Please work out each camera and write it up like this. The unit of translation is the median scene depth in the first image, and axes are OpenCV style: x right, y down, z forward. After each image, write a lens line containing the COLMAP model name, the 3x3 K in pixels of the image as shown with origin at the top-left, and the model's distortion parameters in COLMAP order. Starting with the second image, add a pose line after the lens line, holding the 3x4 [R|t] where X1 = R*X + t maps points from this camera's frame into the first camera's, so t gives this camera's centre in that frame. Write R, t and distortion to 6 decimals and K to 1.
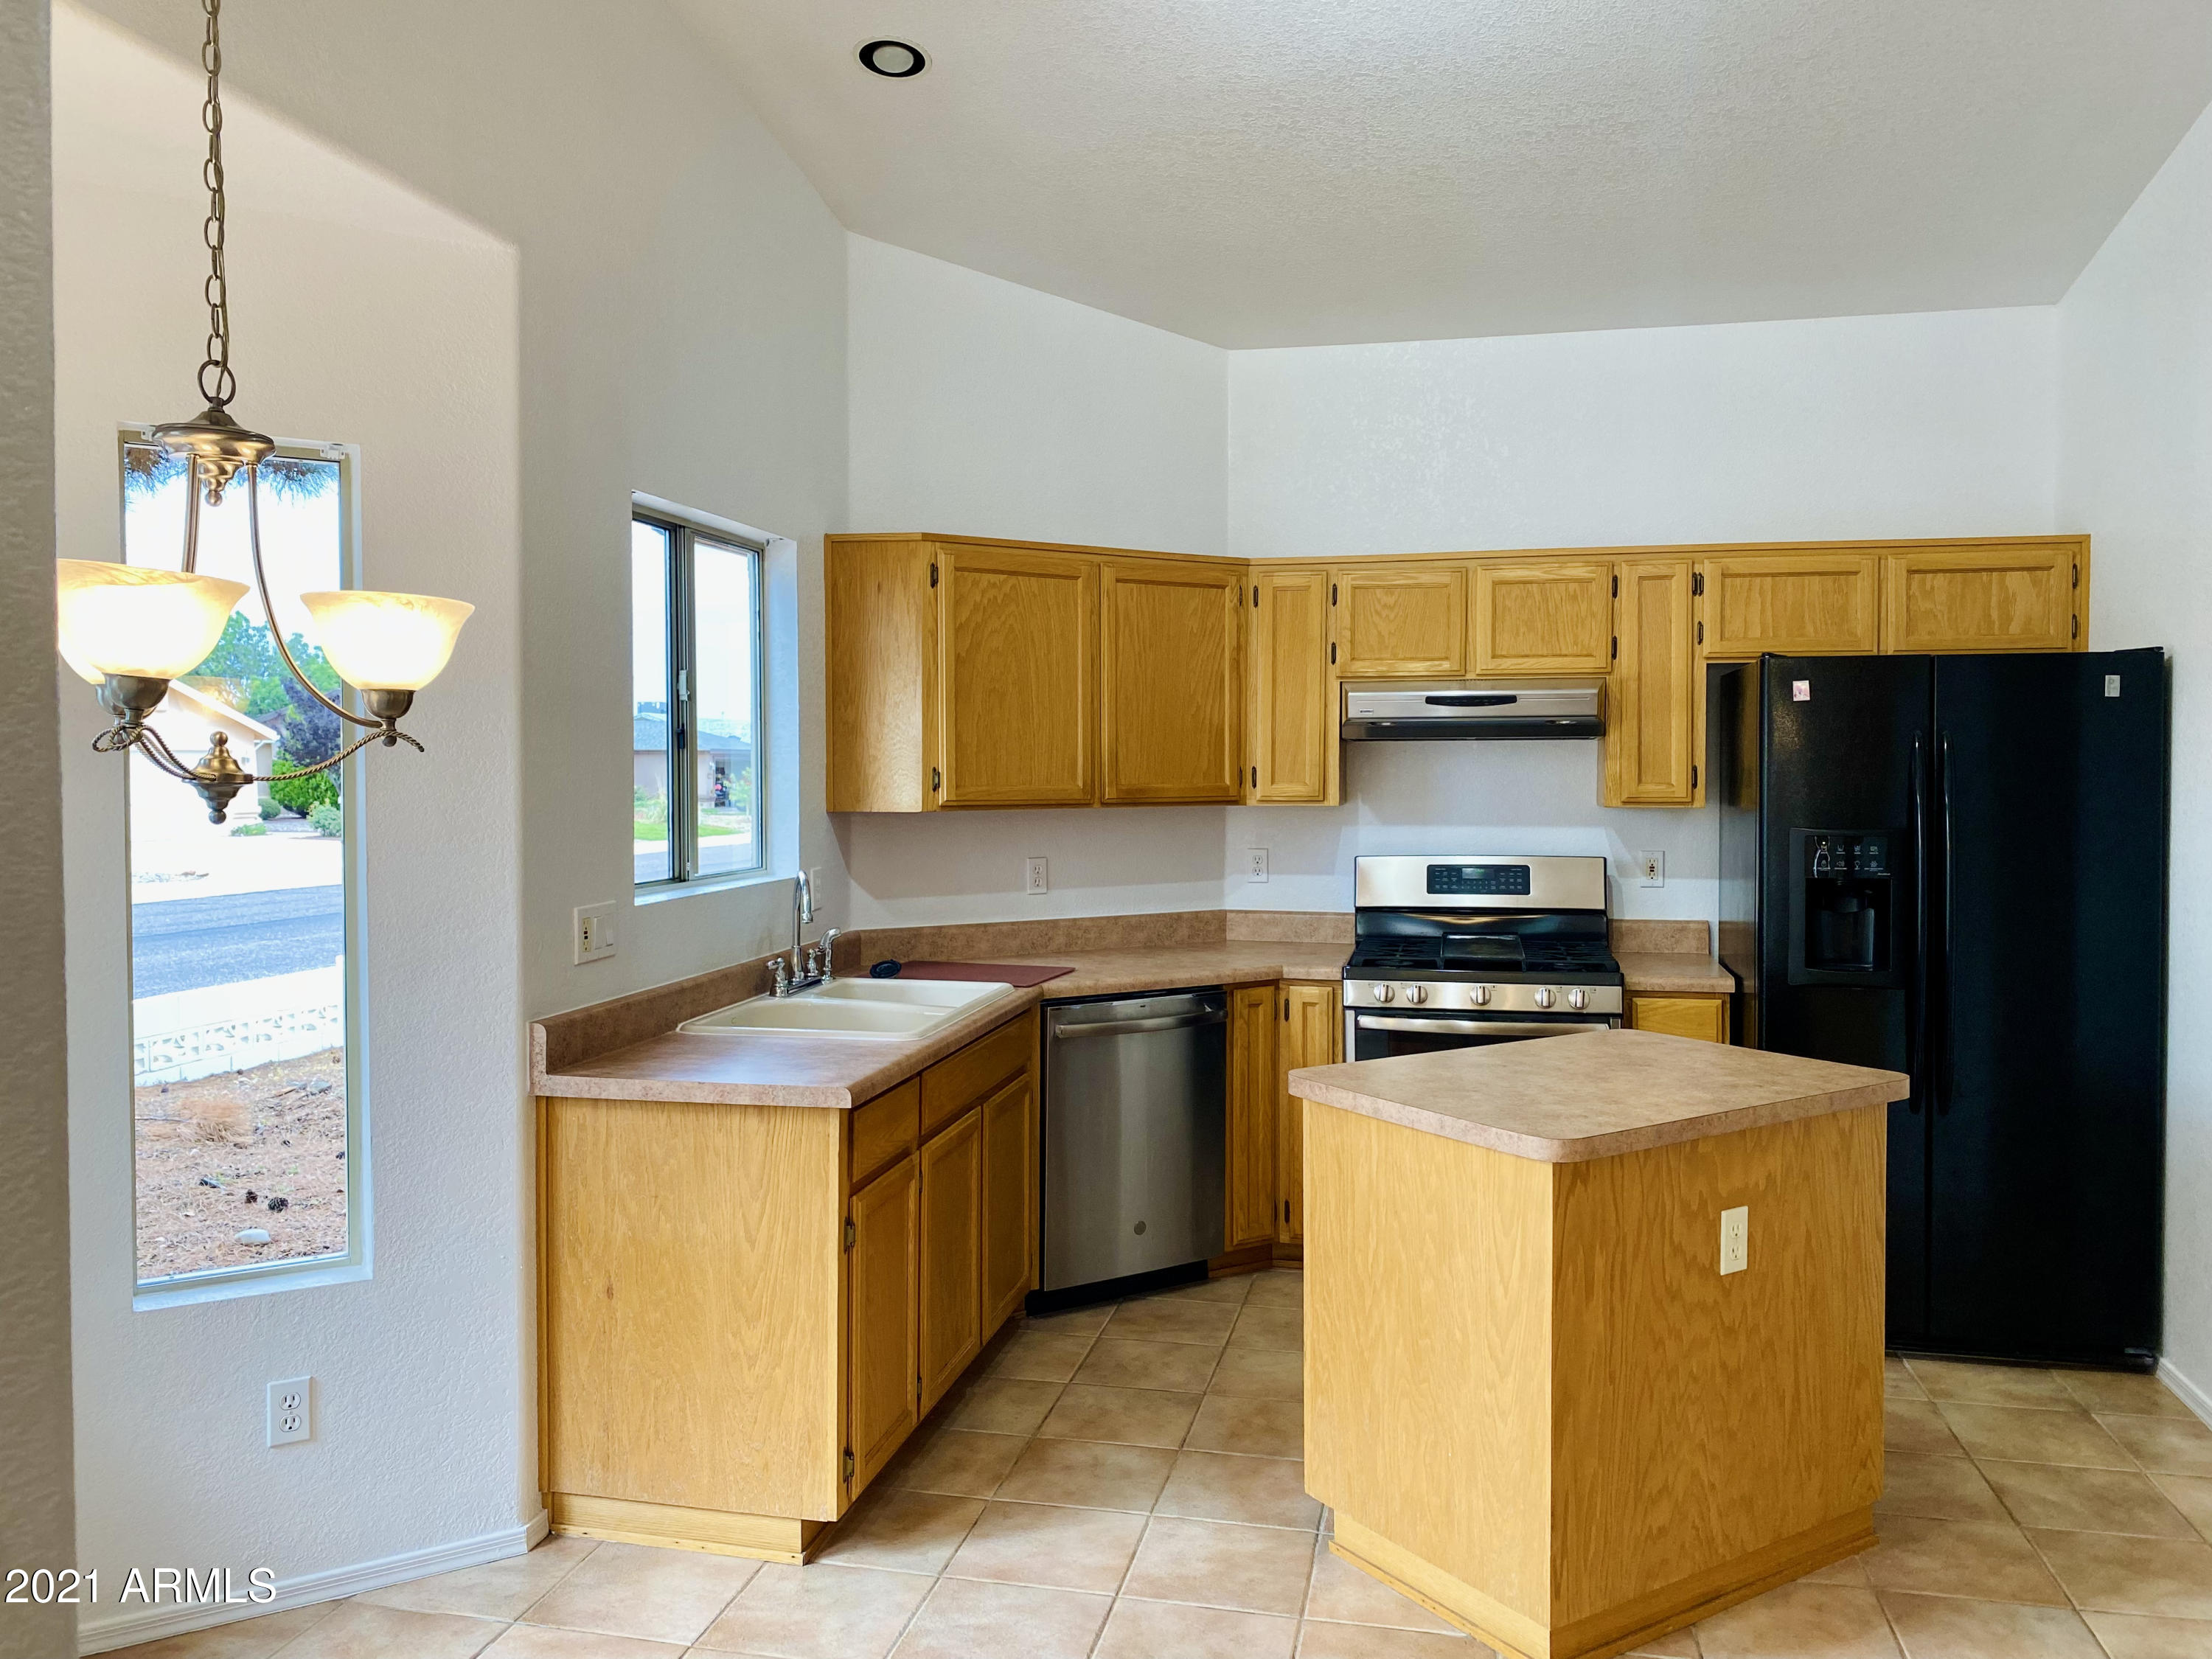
lens RADIAL K [[1672.0, 0, 1062.6], [0, 1672.0, 822.6], [0, 0, 1]] dist [0.054594, -0.111942]
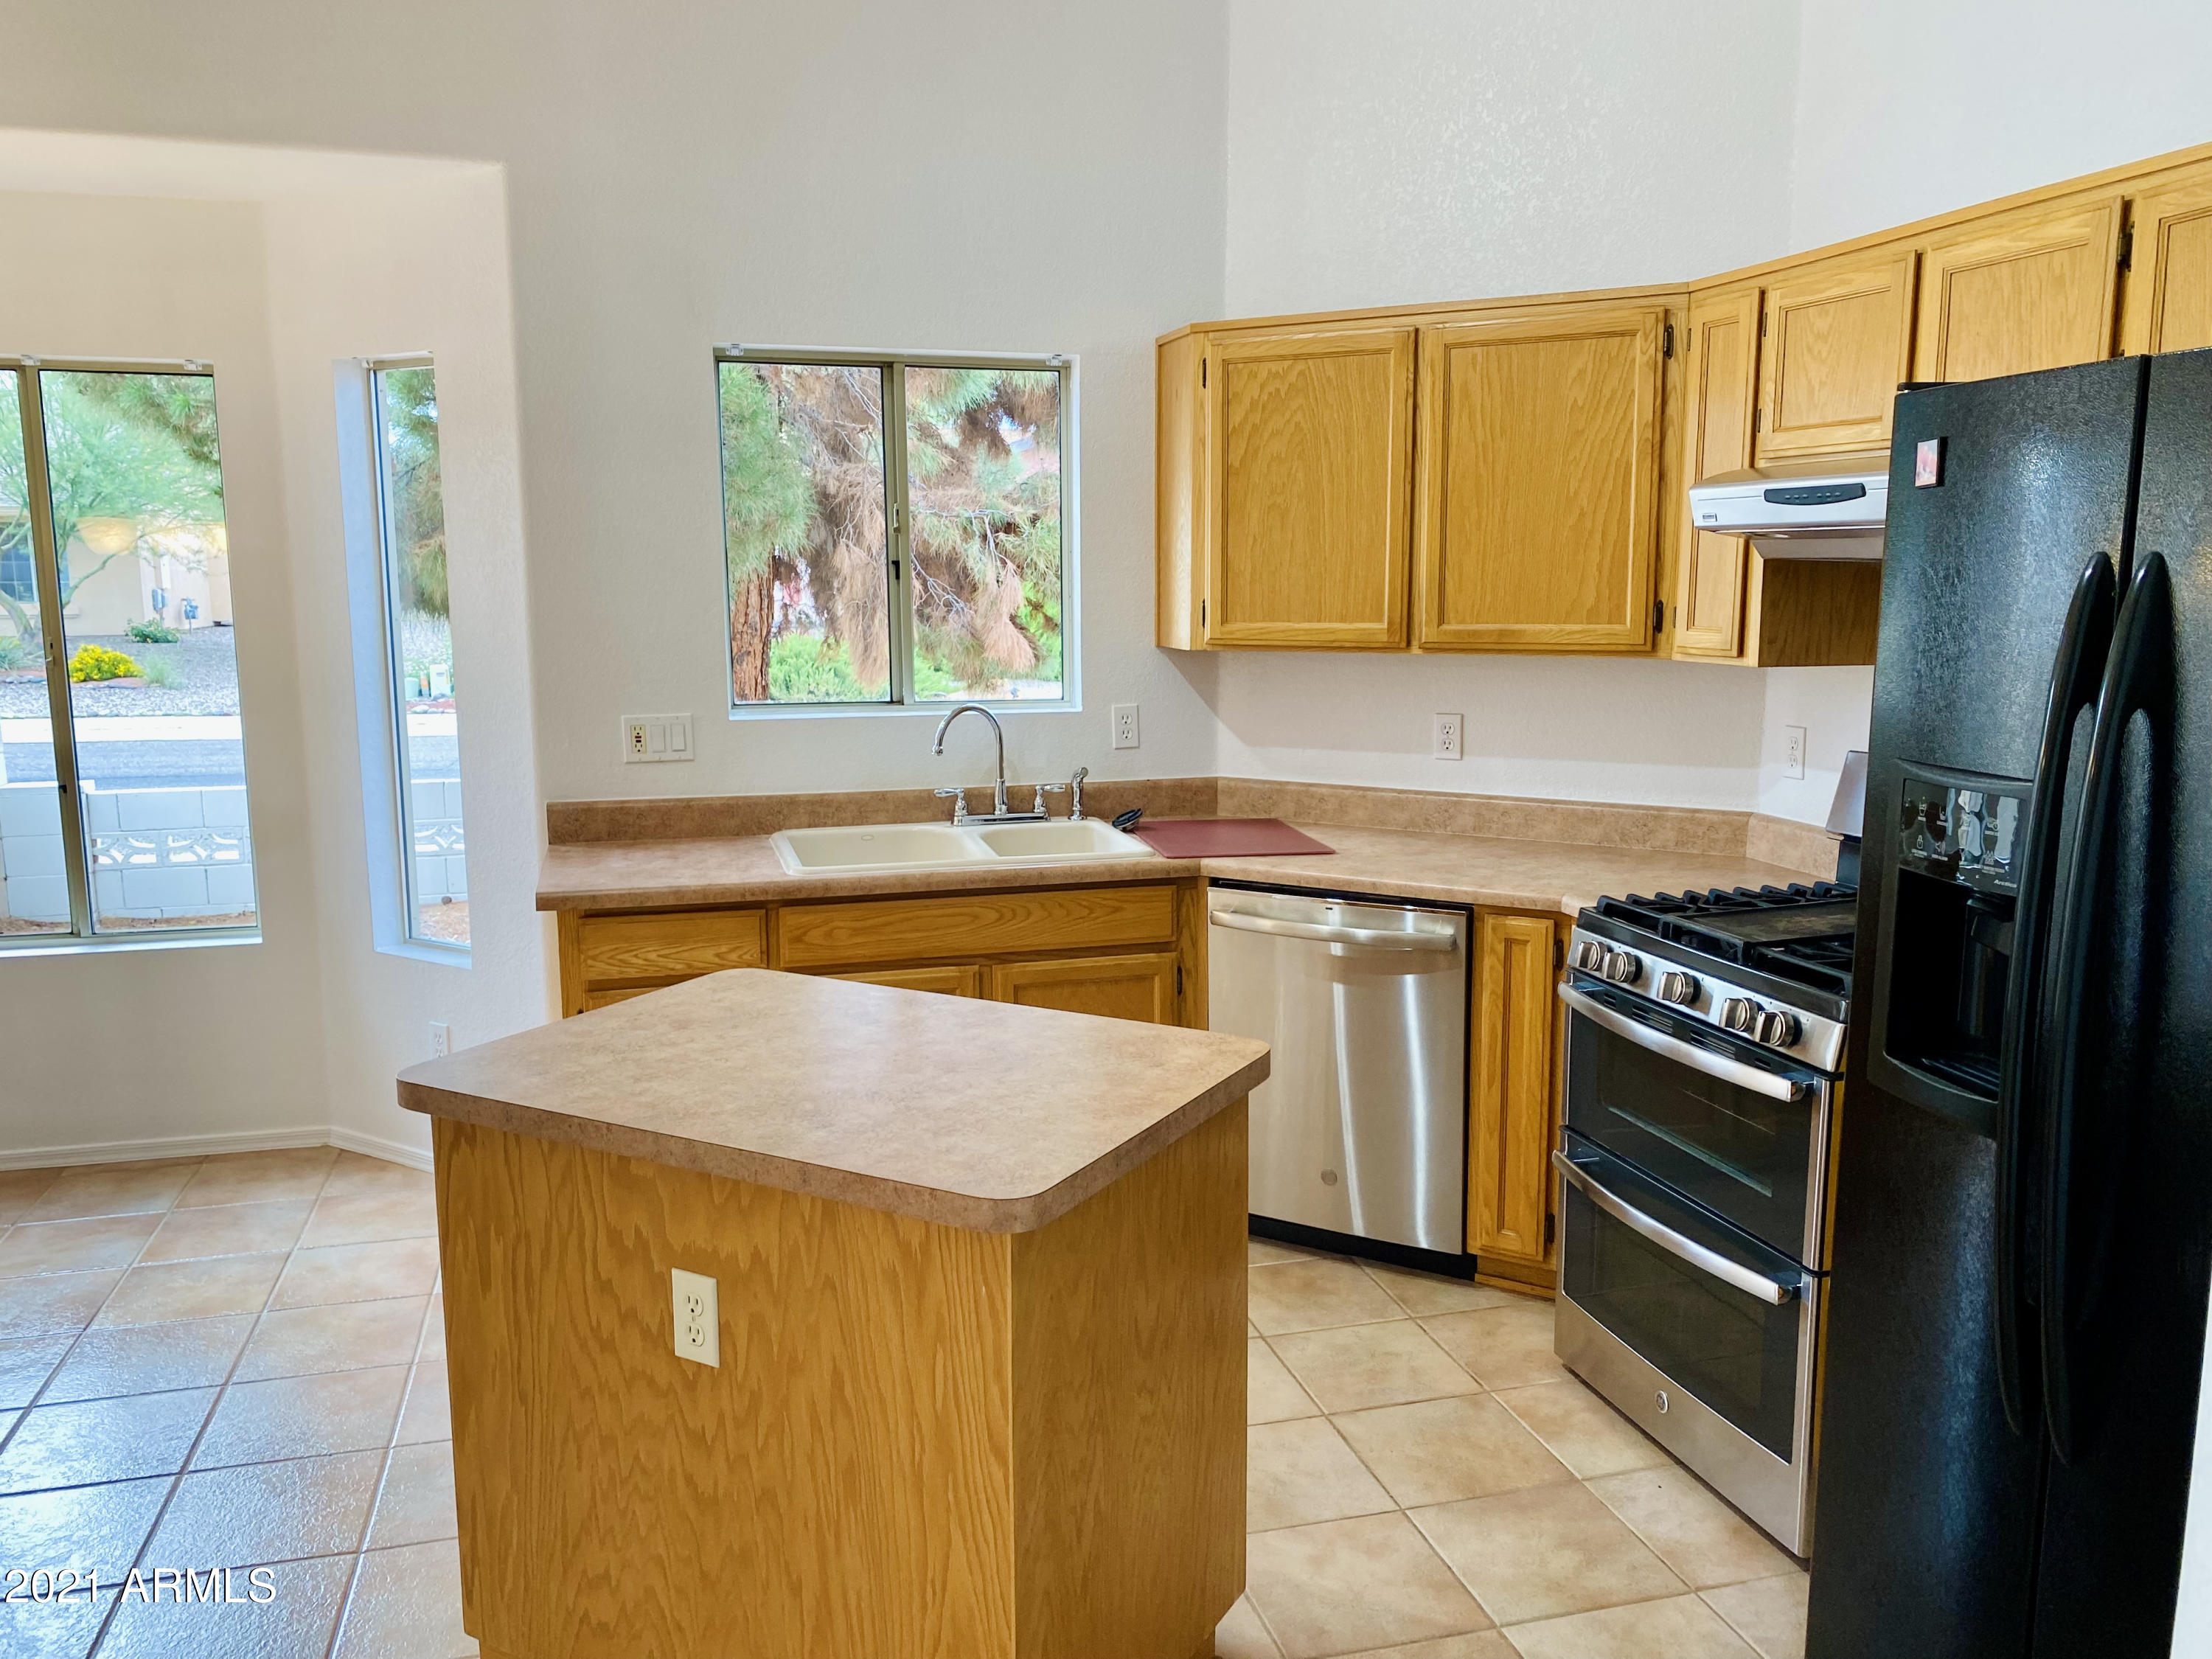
lens RADIAL K [[1672.0, 0, 1062.6], [0, 1672.0, 822.6], [0, 0, 1]] dist [0.054594, -0.111942]
pose [[0.477689, 0.132571, -0.868469, 0.659767], [-0.030059, 0.990436, 0.134656, -0.032342], [0.878015, -0.038219, 0.477105, 0.511494]]
